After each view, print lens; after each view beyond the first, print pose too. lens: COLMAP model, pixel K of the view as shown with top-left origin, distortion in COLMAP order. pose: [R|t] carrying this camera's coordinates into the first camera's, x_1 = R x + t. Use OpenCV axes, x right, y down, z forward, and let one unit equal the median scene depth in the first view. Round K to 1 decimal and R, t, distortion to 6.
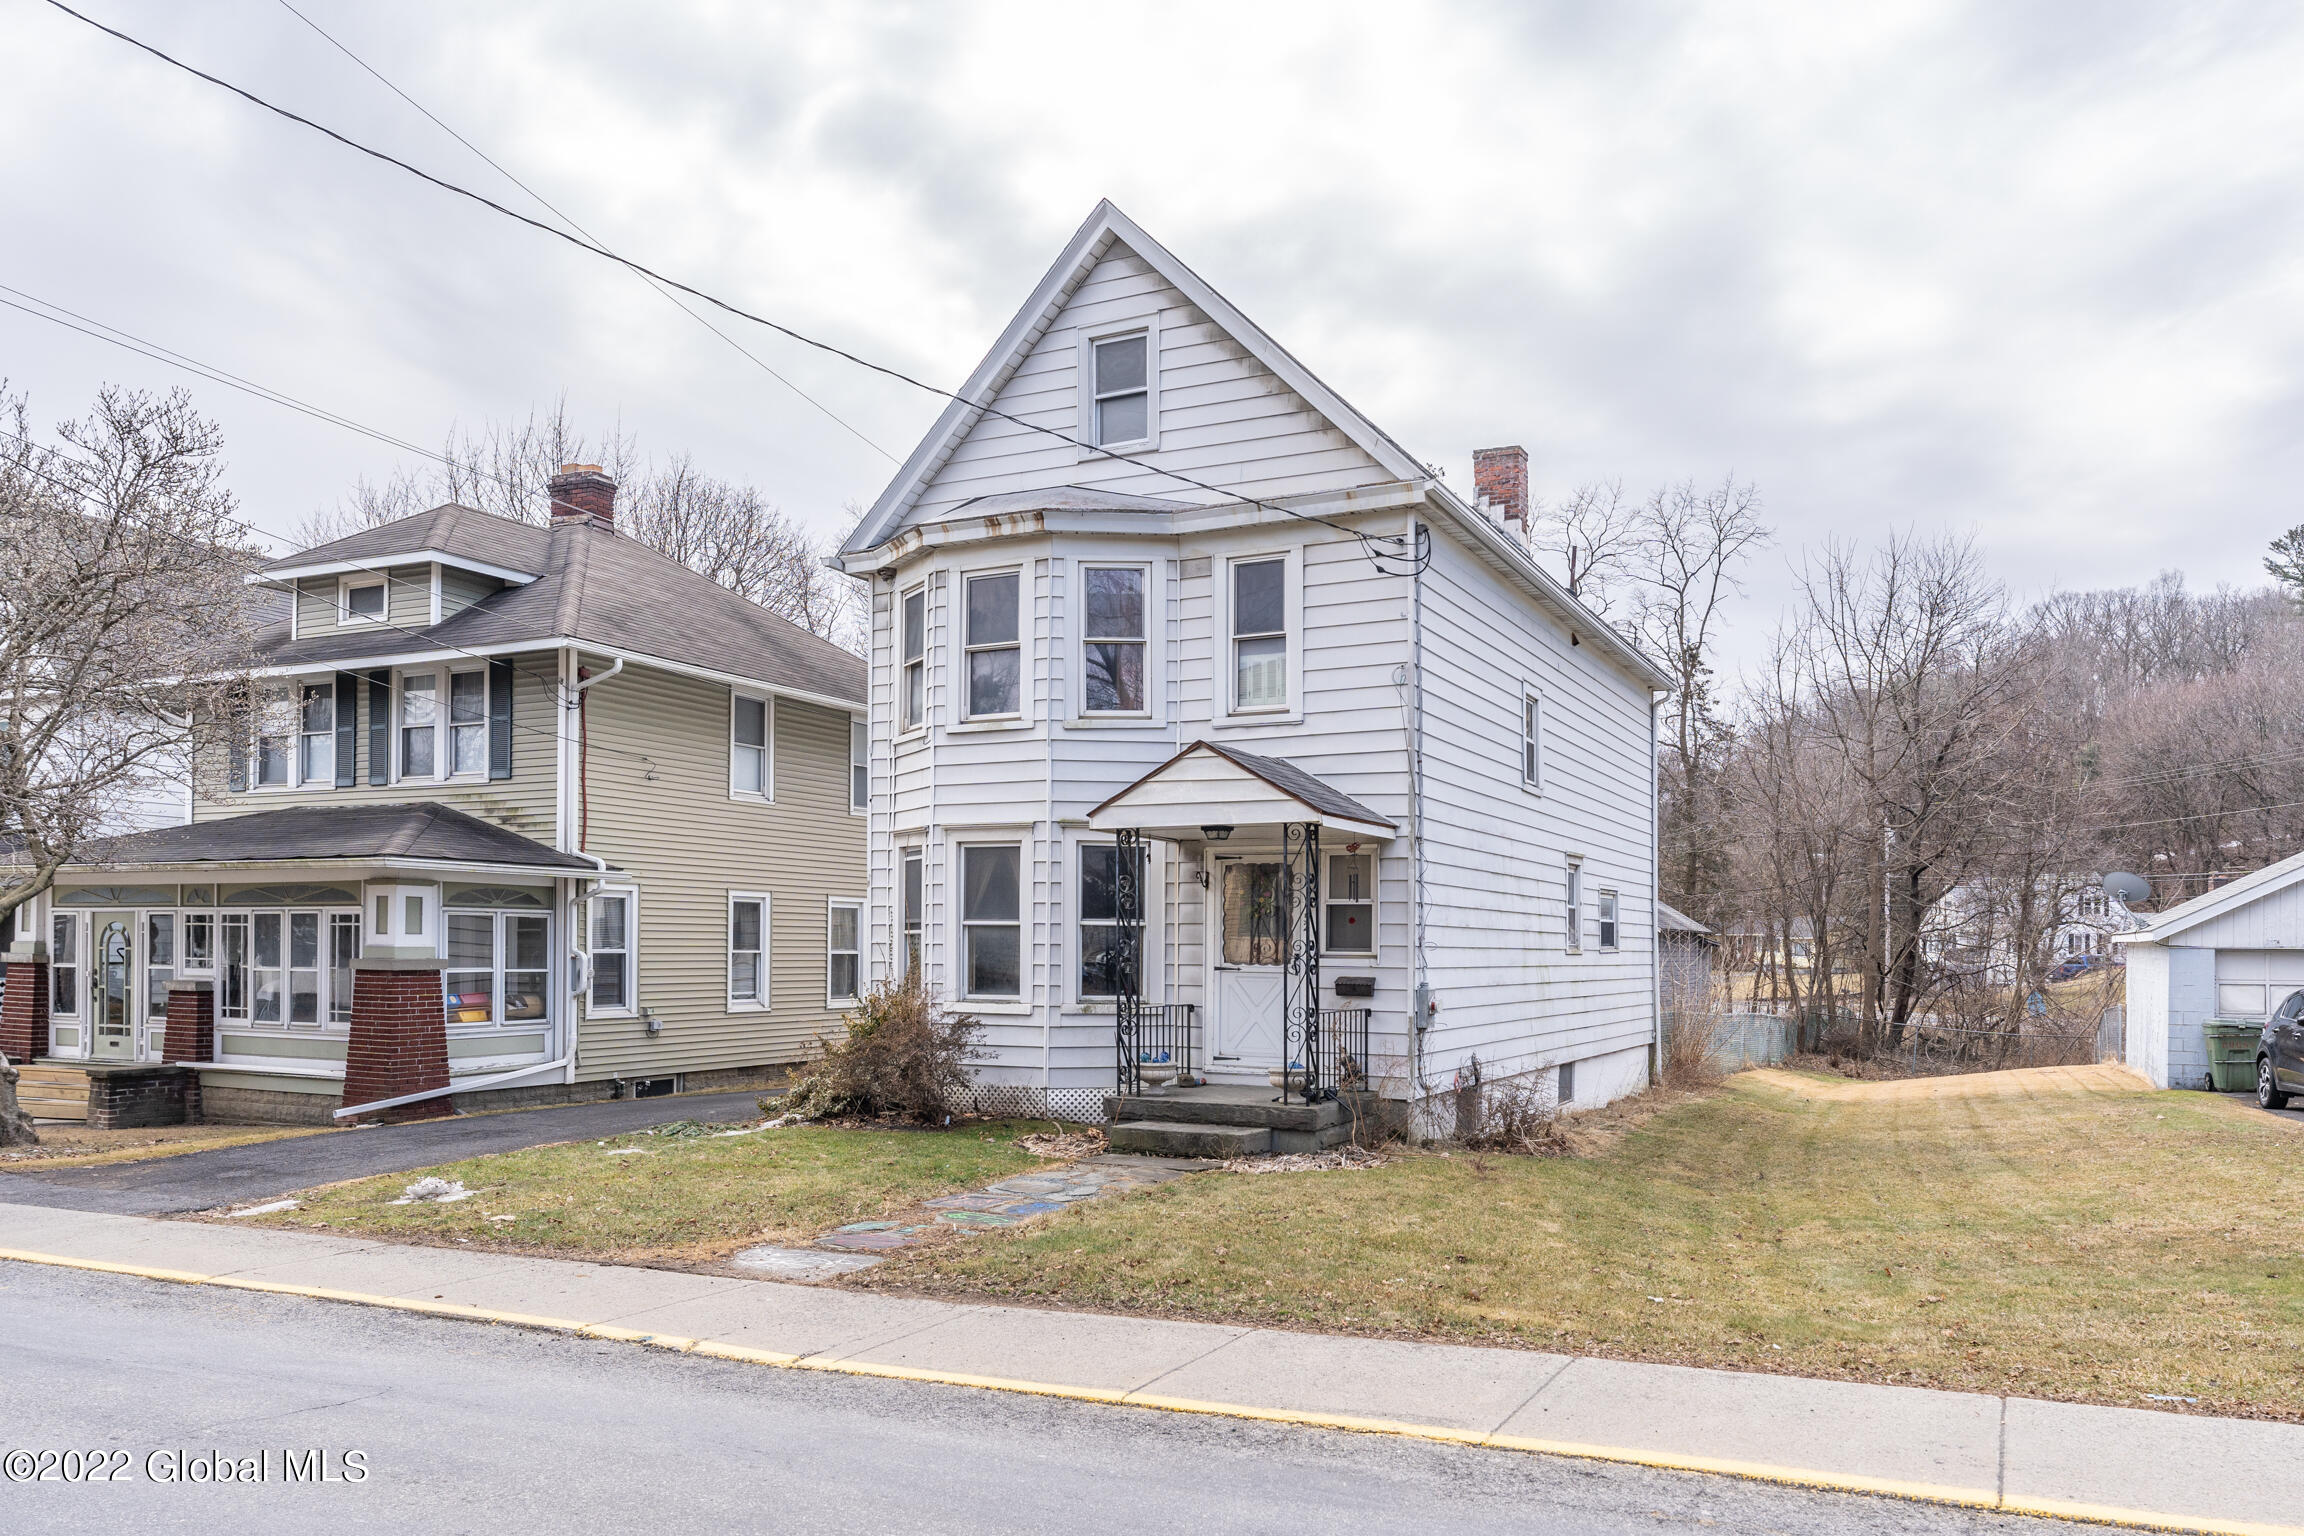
lens RADIAL K [[1581.6, 0, 1216.9], [0, 1581.6, 770.9], [0, 0, 1]] dist [-0.001794, -0.000023]
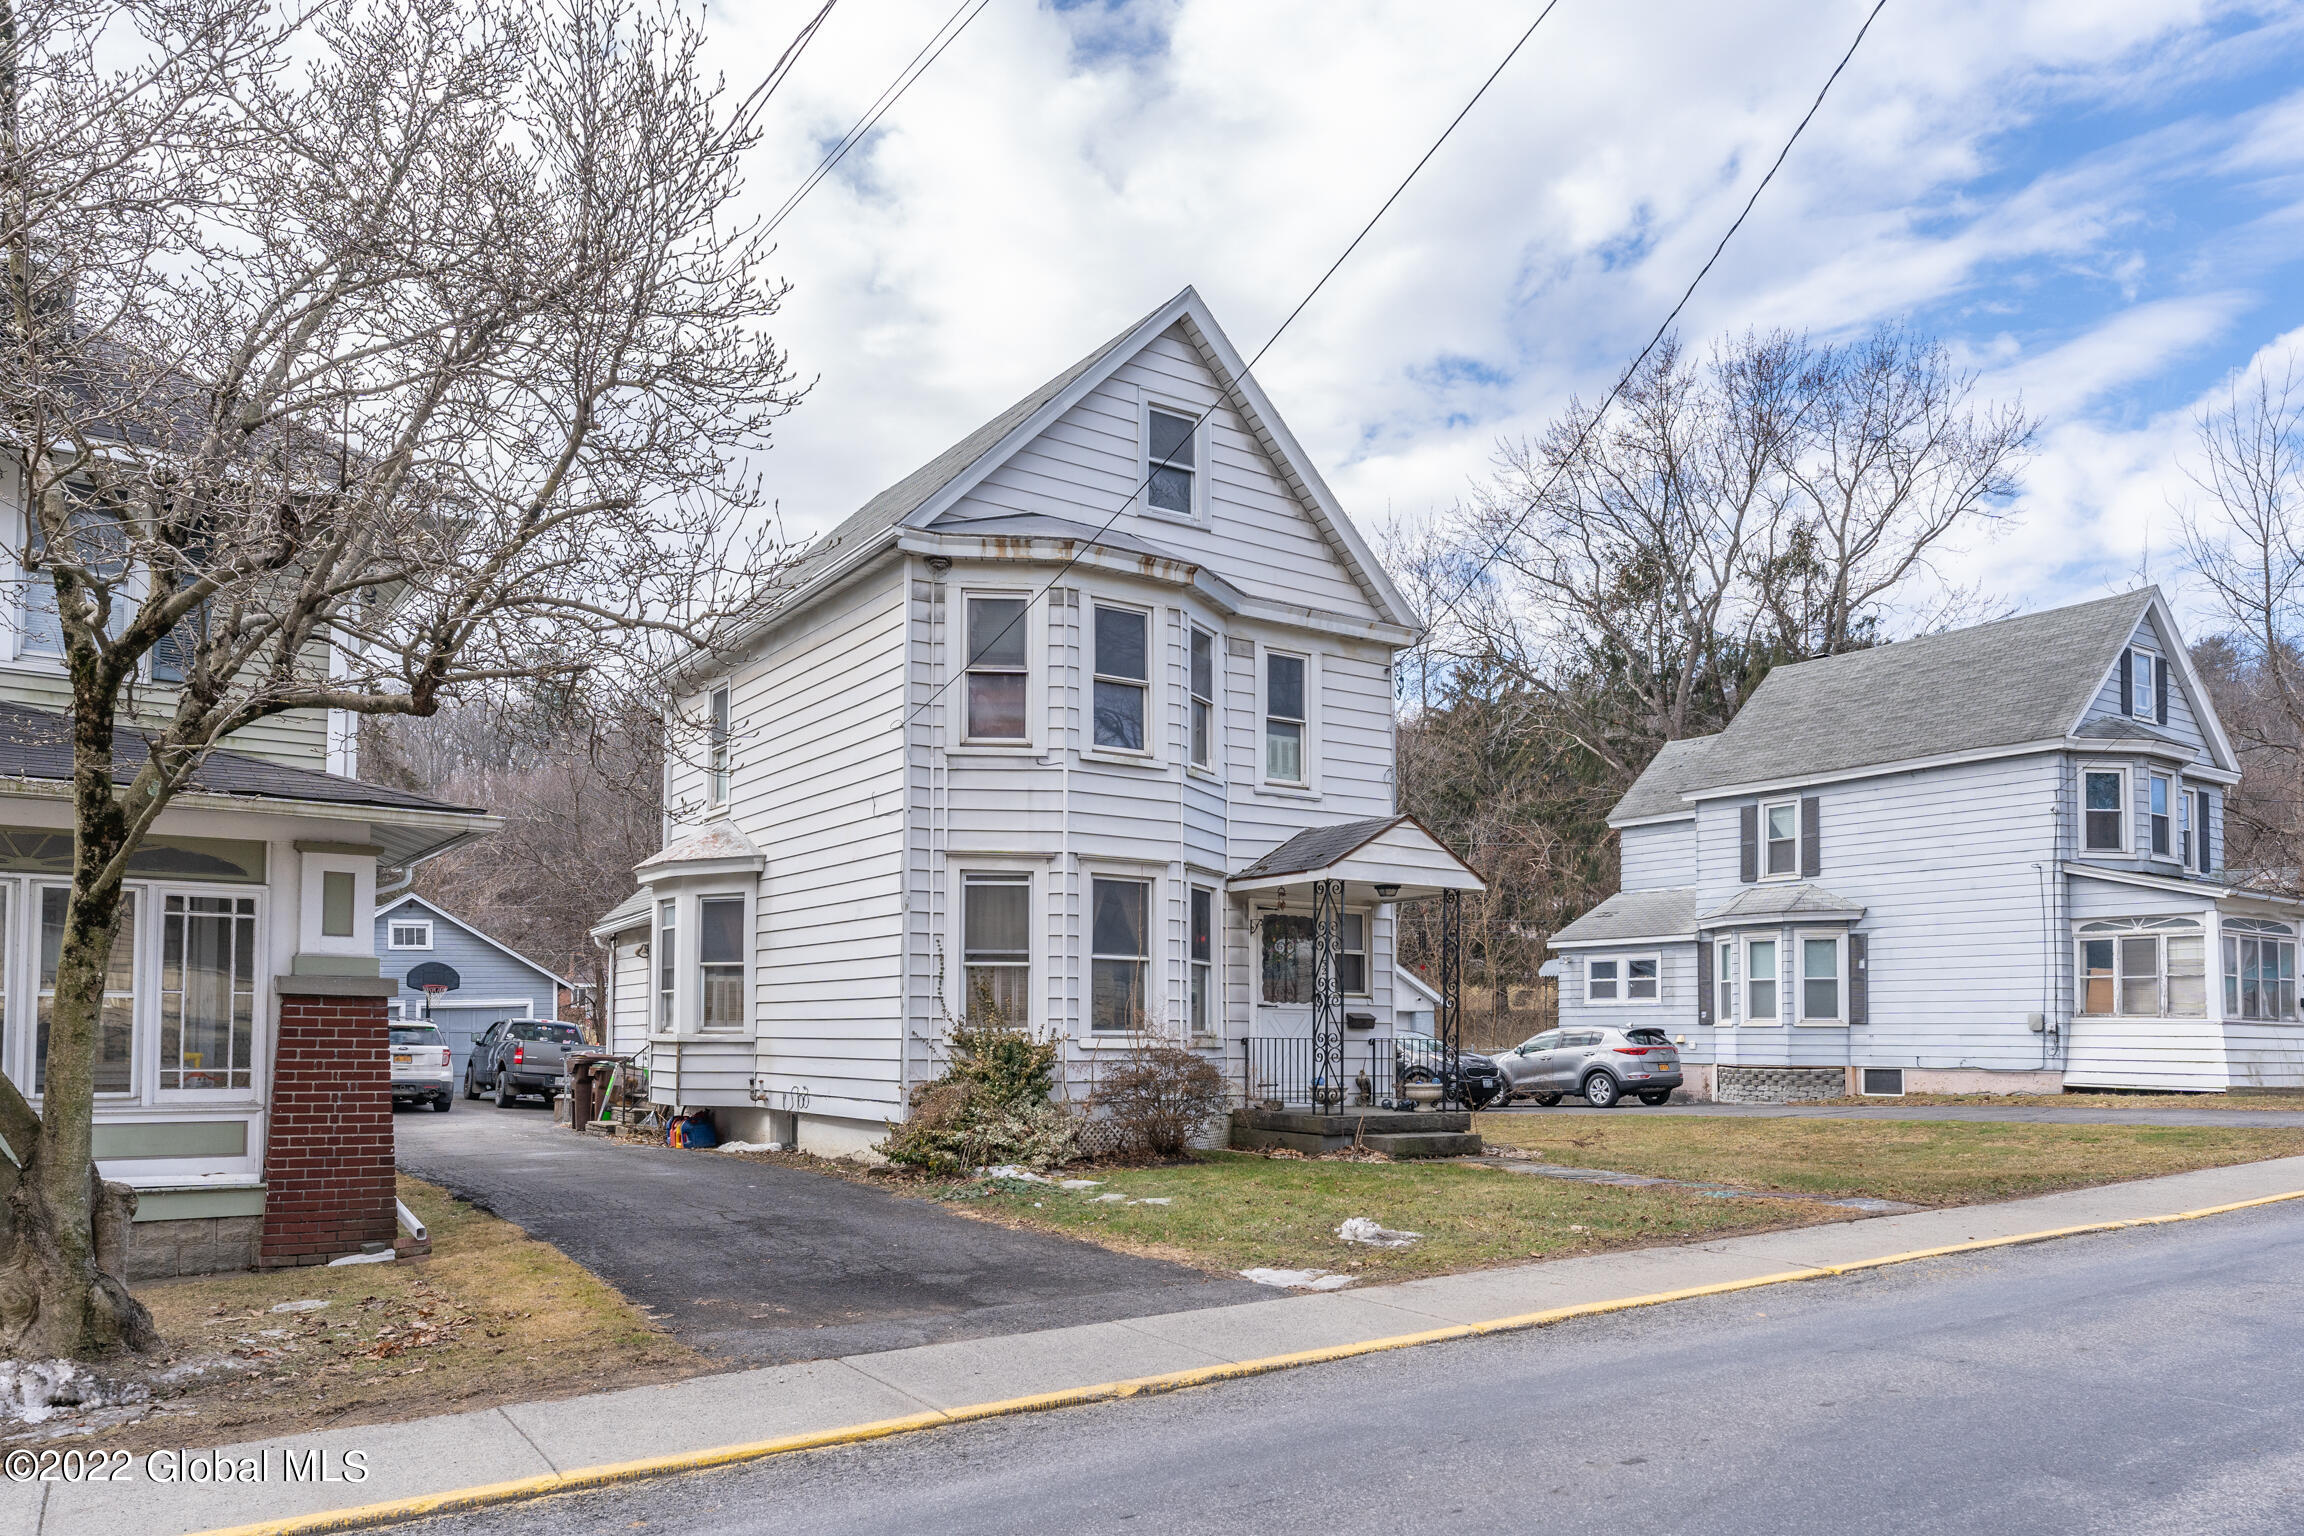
lens RADIAL K [[1581.6, 0, 1216.9], [0, 1581.6, 770.9], [0, 0, 1]] dist [-0.001794, -0.000023]
pose [[0.484163, 0.140297, 0.863657, -0.985723], [-0.101198, 0.989416, -0.103995, 0.077236], [-0.869106, -0.037050, 0.493236, 0.461659]]
